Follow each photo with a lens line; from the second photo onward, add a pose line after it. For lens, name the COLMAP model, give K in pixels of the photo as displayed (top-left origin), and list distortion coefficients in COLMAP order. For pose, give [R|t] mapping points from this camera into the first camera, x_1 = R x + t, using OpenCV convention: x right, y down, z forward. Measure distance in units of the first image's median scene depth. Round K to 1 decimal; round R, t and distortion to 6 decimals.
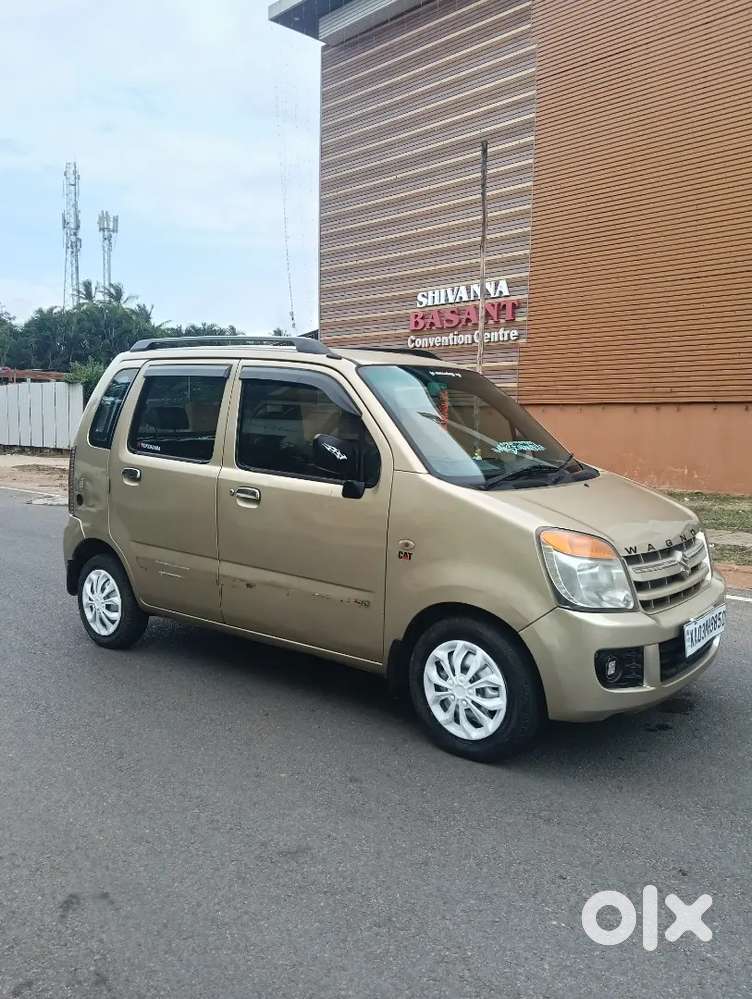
lens RADIAL K [[841.5, 0, 372.2], [0, 841.5, 501.4], [0, 0, 1]] dist [0.068732, -0.125950]
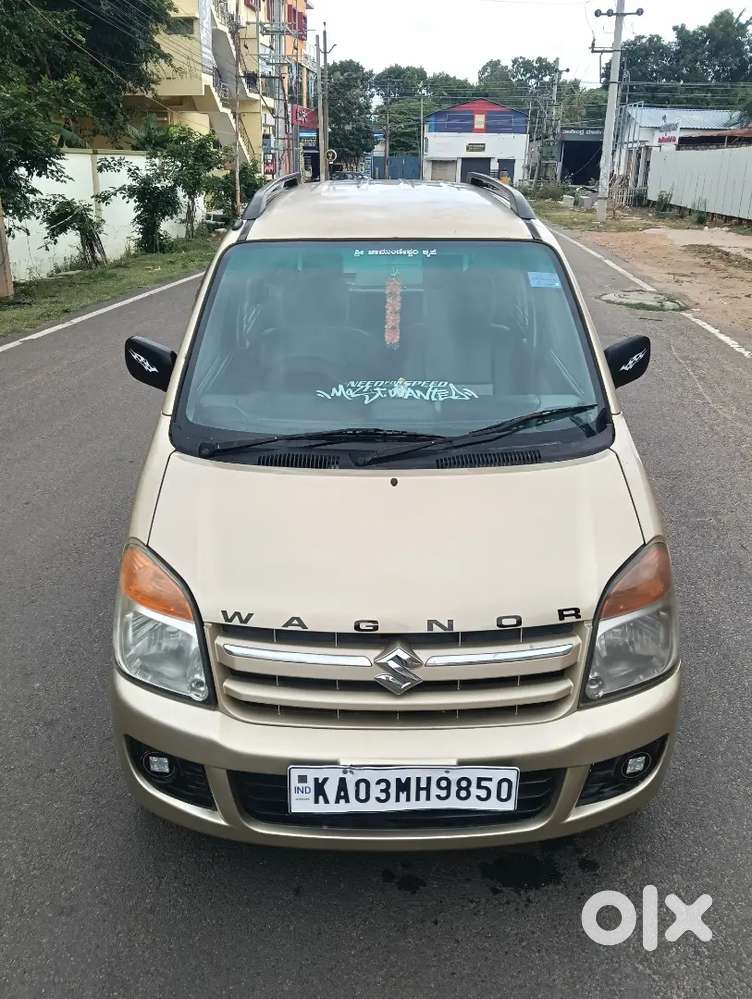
lens RADIAL K [[836.1, 0, 373.3], [0, 836.1, 495.3], [0, 0, 1]] dist [0.057014, -0.107755]
pose [[0.628014, 0.287477, -0.723157, 0.503283], [-0.083092, 0.948725, 0.304988, -0.141384], [0.773753, -0.131448, 0.619699, 0.455426]]
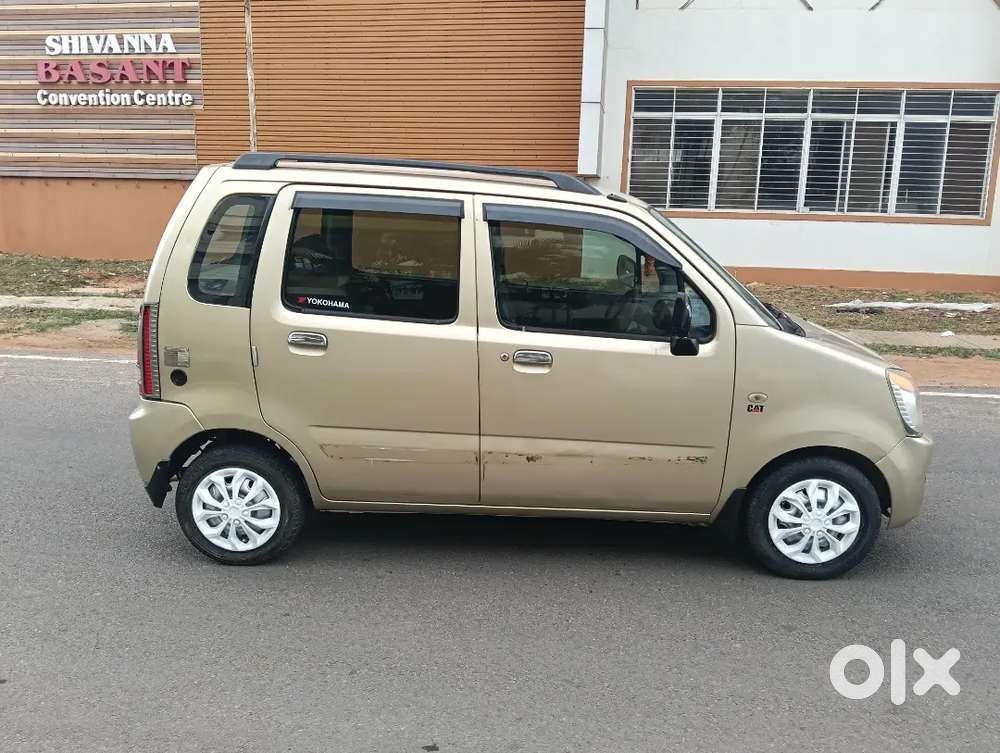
lens RADIAL K [[842.3, 0, 500.0], [0, 842.3, 376.5], [0, 0, 1]] dist [0.068732, -0.125950]
pose [[0.786278, -0.127729, 0.604527, -0.560199], [0.046898, 0.987914, 0.147736, -0.095614], [-0.616091, -0.087810, 0.782765, 0.265400]]
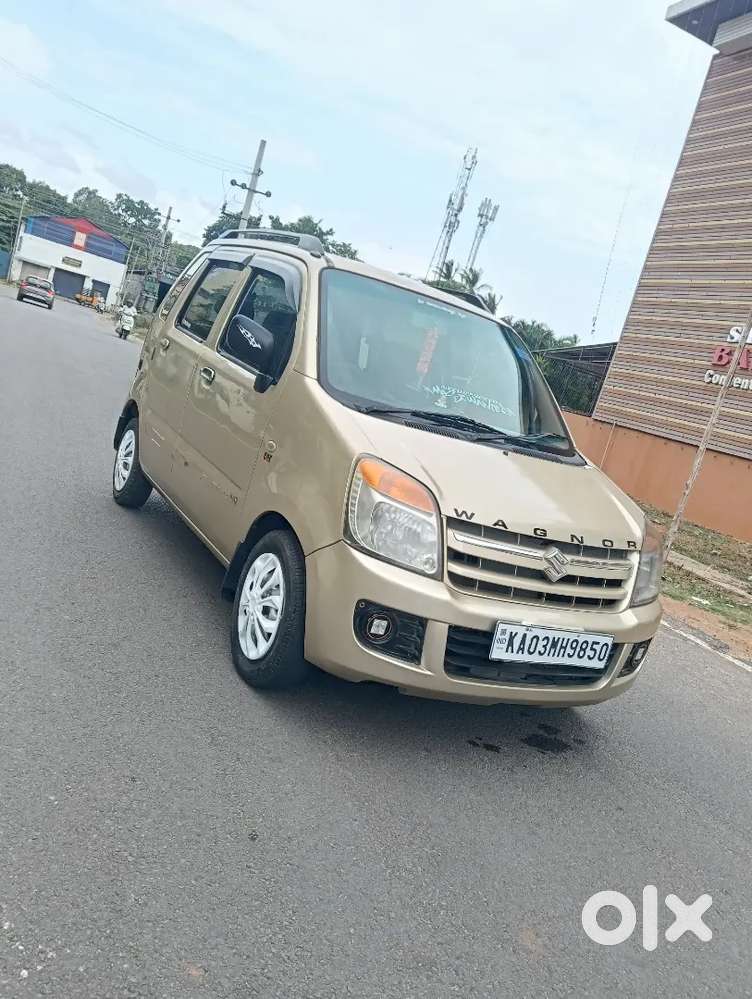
lens RADIAL K [[841.5, 0, 372.2], [0, 841.5, 501.4], [0, 0, 1]] dist [0.068732, -0.125950]
pose [[0.888096, 0.302976, -0.345675, 0.329645], [-0.305714, 0.950912, 0.048022, 0.021056], [0.343256, 0.063029, 0.937125, 0.109915]]
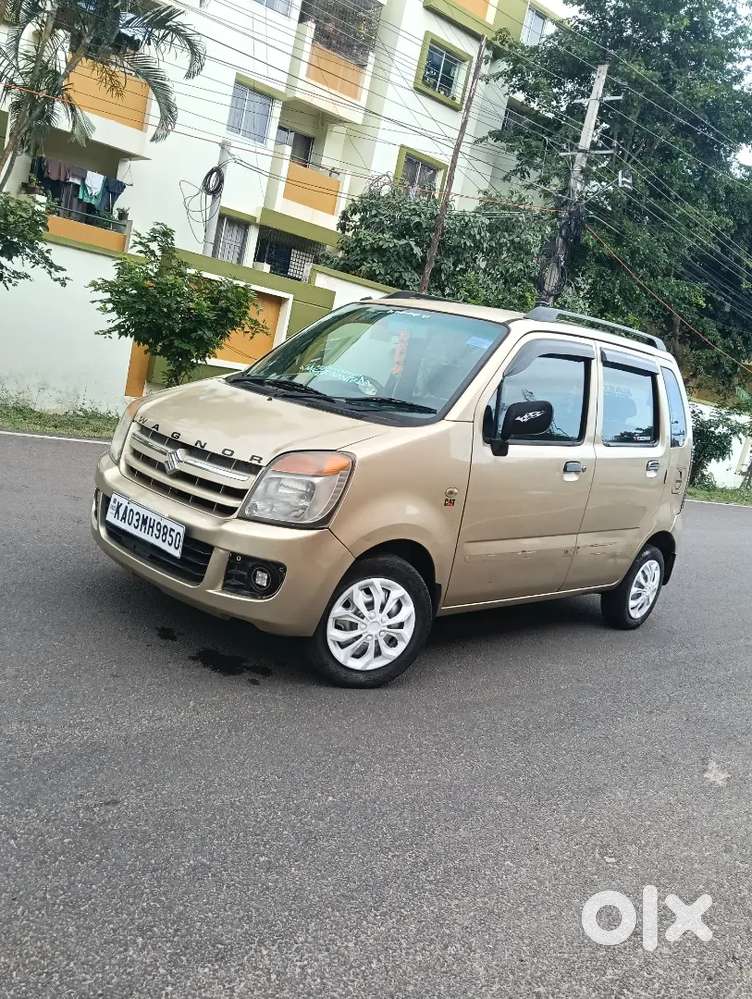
lens RADIAL K [[841.5, 0, 372.2], [0, 841.5, 501.4], [0, 0, 1]] dist [0.068732, -0.125950]
pose [[-0.072939, 0.148196, -0.986265, 0.914220], [-0.305153, 0.938157, 0.163535, -0.077119], [0.949506, 0.312890, -0.023206, 0.868539]]
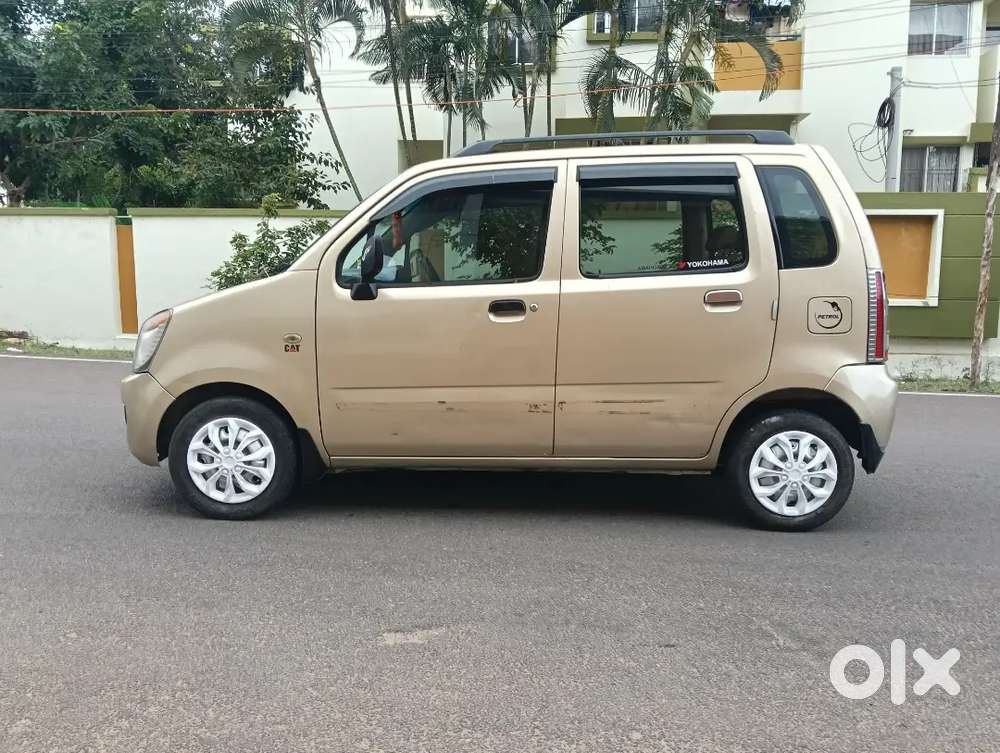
lens RADIAL K [[854.1, 0, 500.0], [0, 854.1, 376.5], [0, 0, 1]] dist [0.069107, -0.134590]
pose [[-0.798885, 0.062732, -0.598204, 0.525813], [-0.077260, 0.975605, 0.205487, -0.125977], [0.596502, 0.210378, -0.774549, 1.612447]]
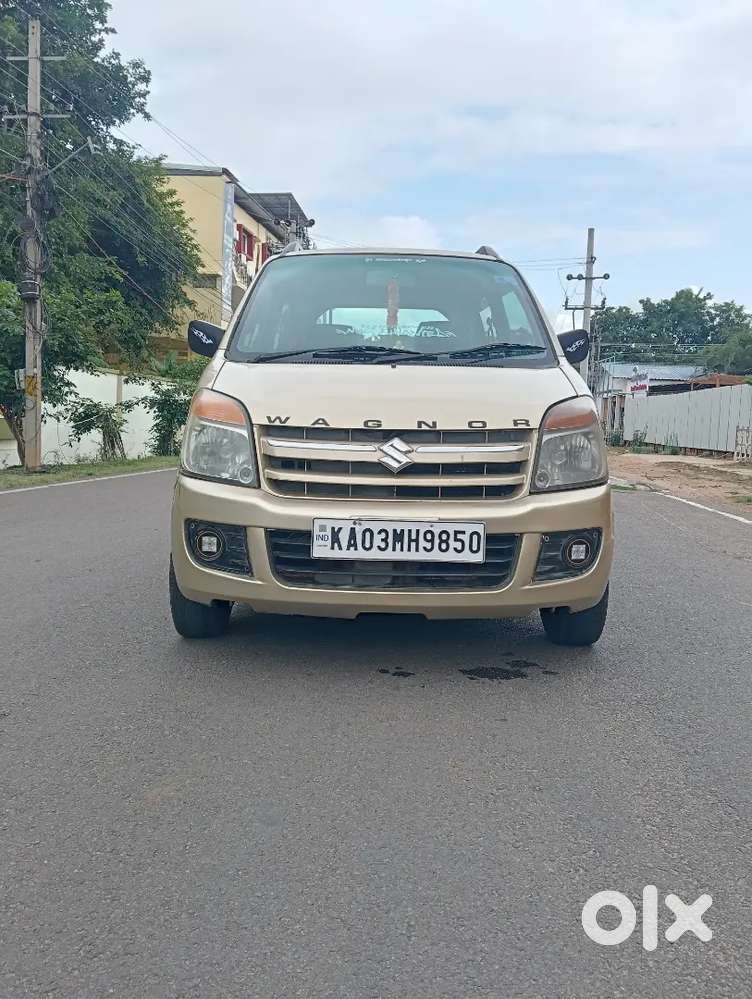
lens RADIAL K [[841.5, 0, 372.2], [0, 841.5, 501.4], [0, 0, 1]] dist [0.068732, -0.125950]
pose [[0.629688, 0.086267, -0.772043, 0.653413], [-0.105209, 0.994129, 0.025273, 0.068895], [0.769691, 0.065312, 0.635067, 0.349824]]
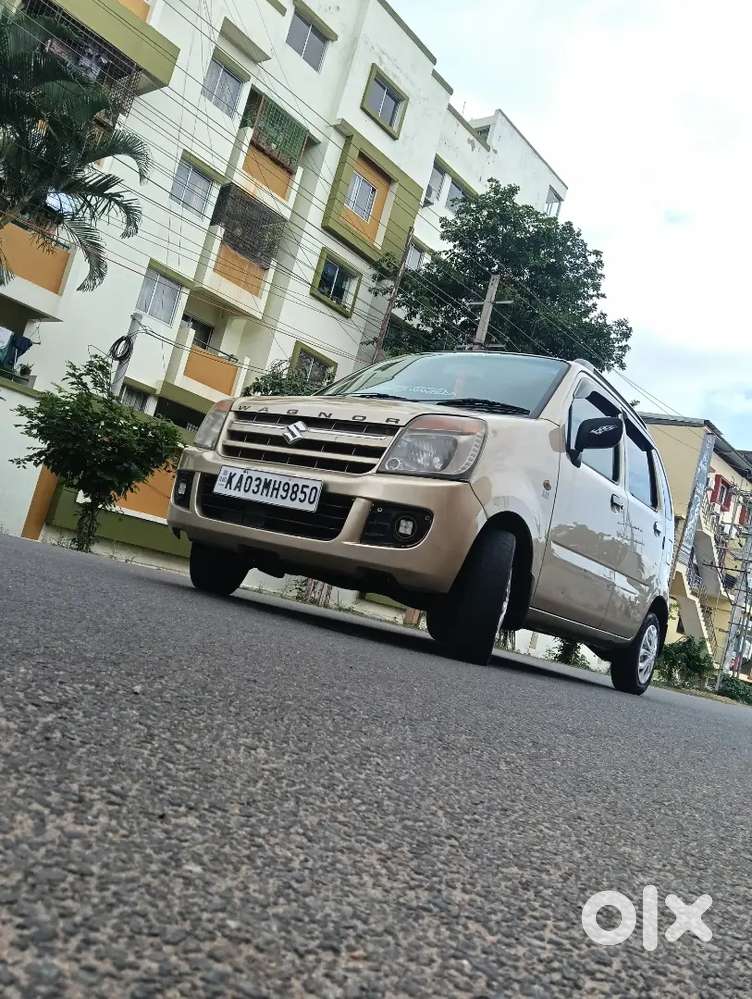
lens RADIAL K [[840.7, 0, 376.0], [0, 840.7, 499.5], [0, 0, 1]] dist [0.085148, -0.002272]
pose [[0.114963, -0.101985, -0.988121, 0.930789], [-0.338286, 0.931241, -0.135472, 0.172547], [0.933995, 0.349841, 0.072558, 0.723219]]
